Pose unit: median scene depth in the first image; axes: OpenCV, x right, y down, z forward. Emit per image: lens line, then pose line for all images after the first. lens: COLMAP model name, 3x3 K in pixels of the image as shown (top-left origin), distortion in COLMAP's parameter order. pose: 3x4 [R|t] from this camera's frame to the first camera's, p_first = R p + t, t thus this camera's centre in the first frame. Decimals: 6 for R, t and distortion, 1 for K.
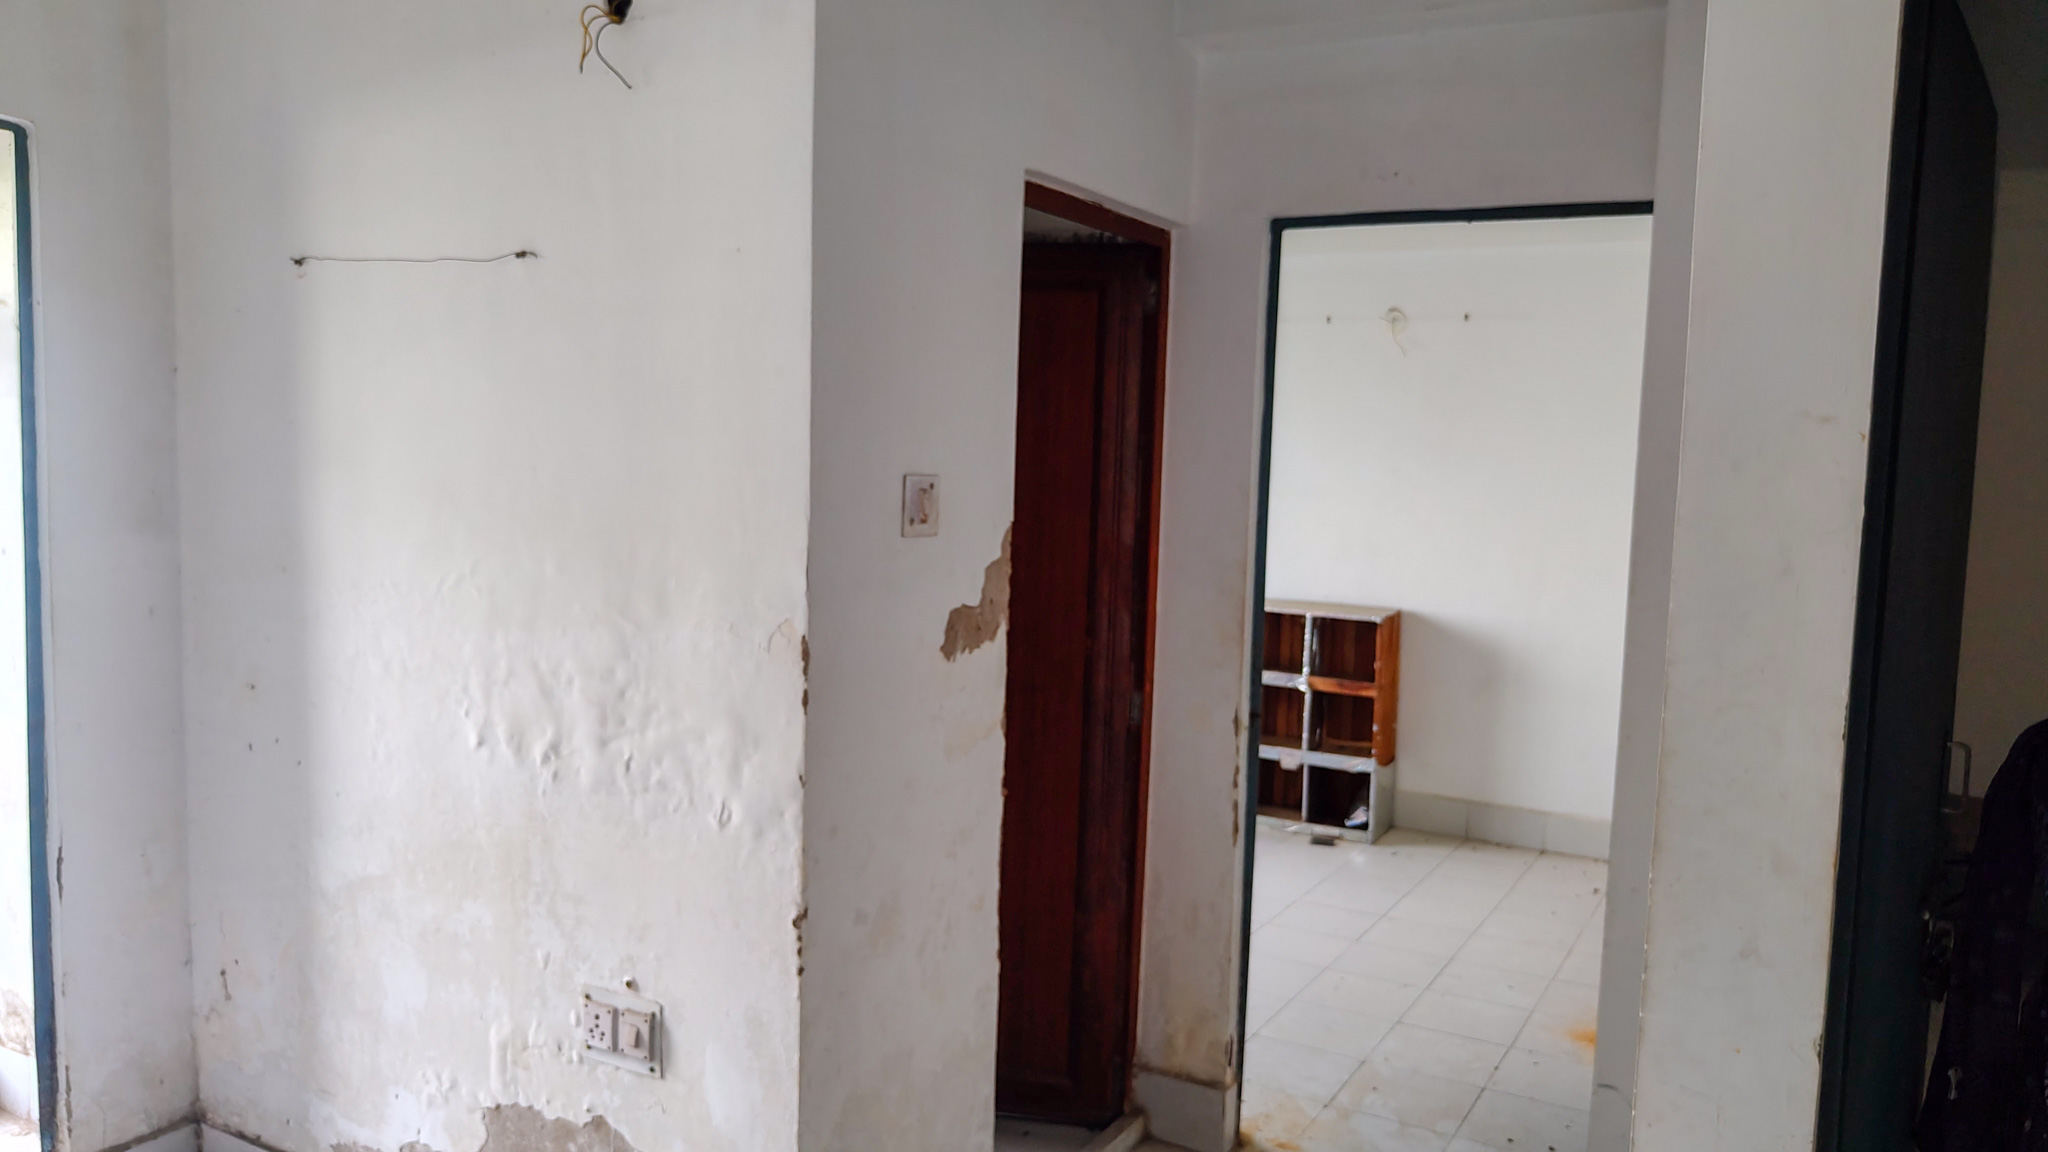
lens RADIAL K [[1433.9, 0, 1025.1], [0, 1433.9, 569.3], [0, 0, 1]] dist [0.004255, -0.025929]
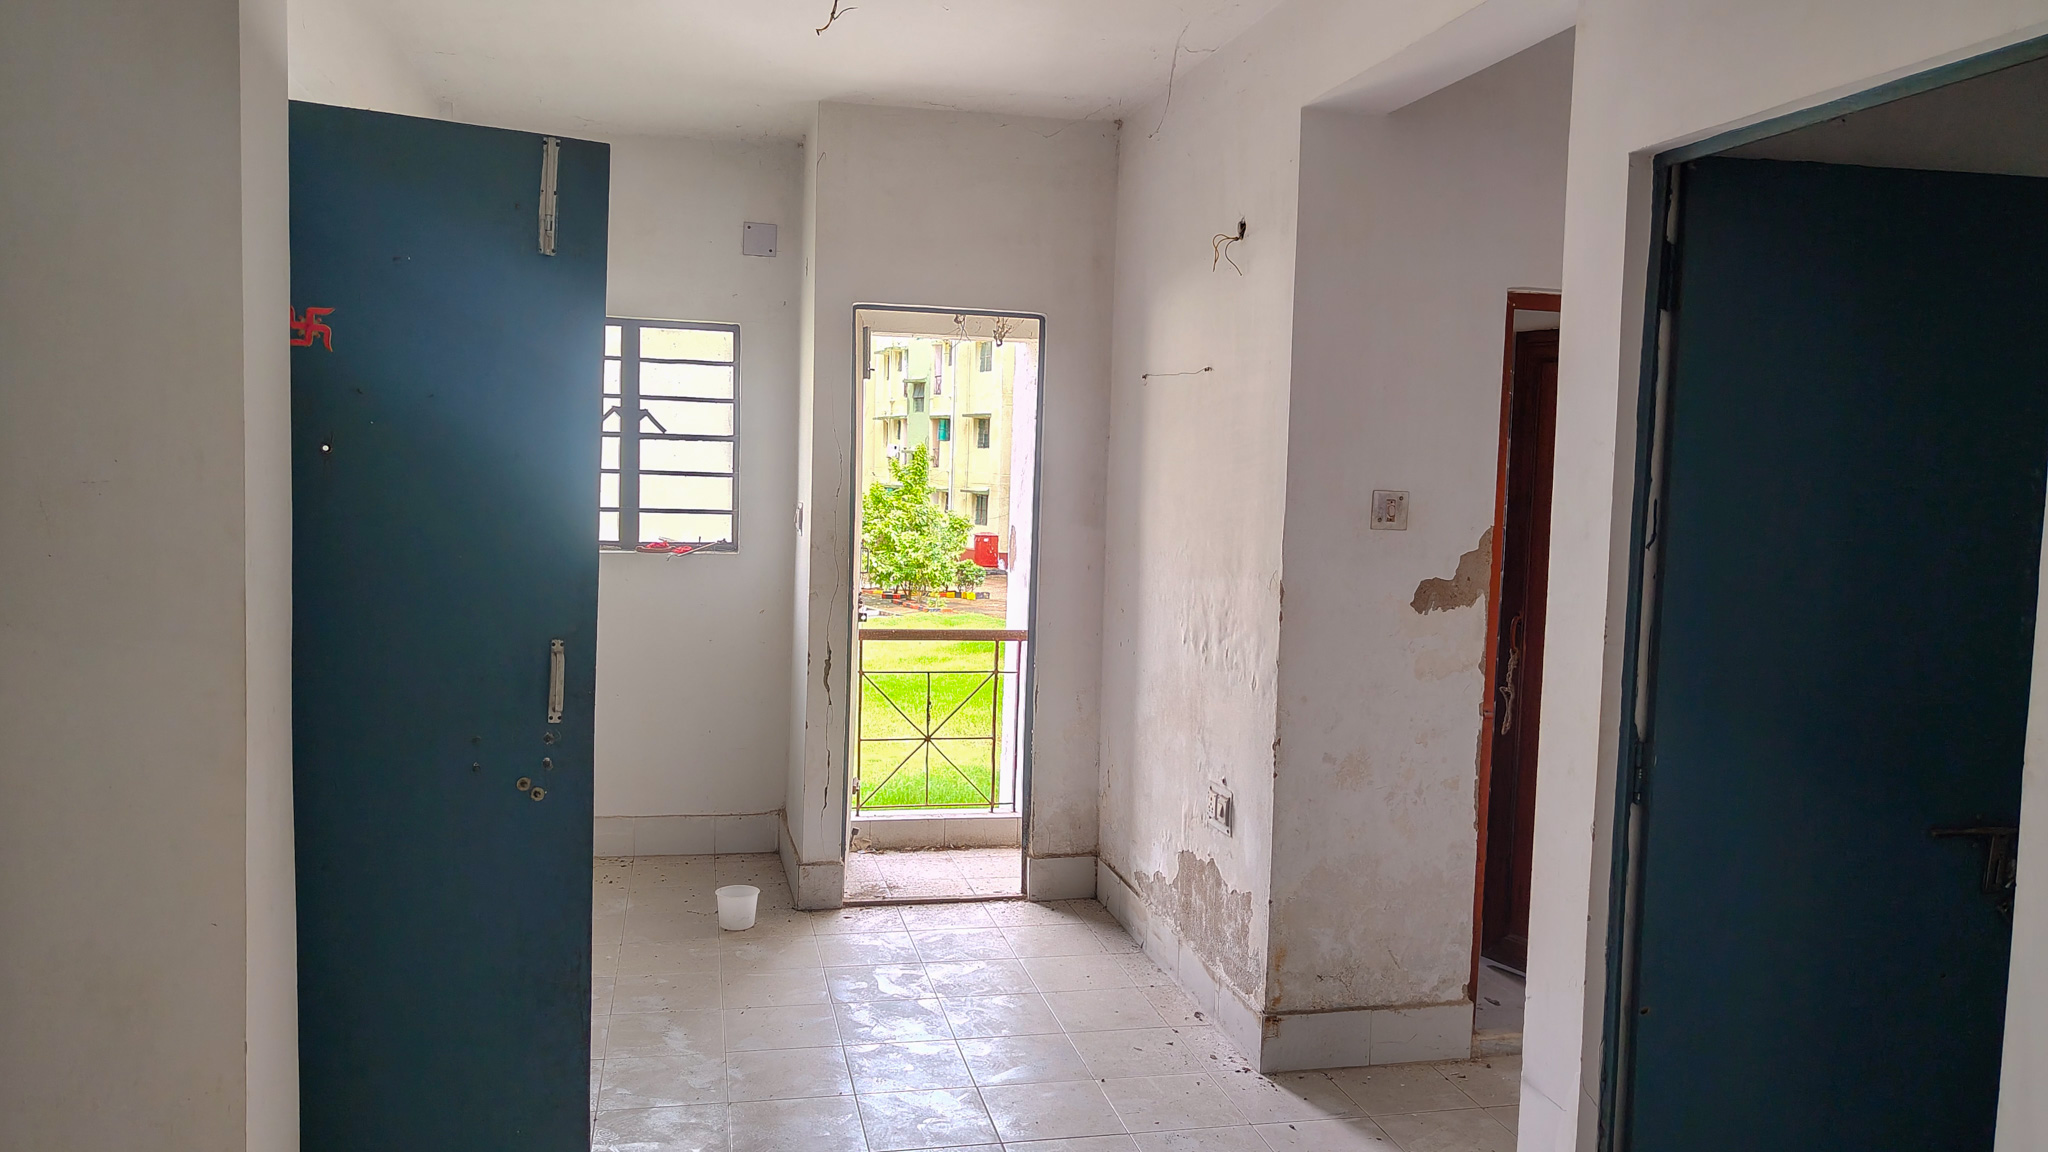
lens RADIAL K [[1444.9, 0, 1025.9], [0, 1444.9, 561.2], [0, 0, 1]] dist [0.063638, -0.097533]
pose [[0.671925, 0.039373, -0.739572, 0.832069], [-0.074607, 0.997105, -0.014700, 0.064473], [0.736852, 0.065055, 0.672917, -0.370933]]
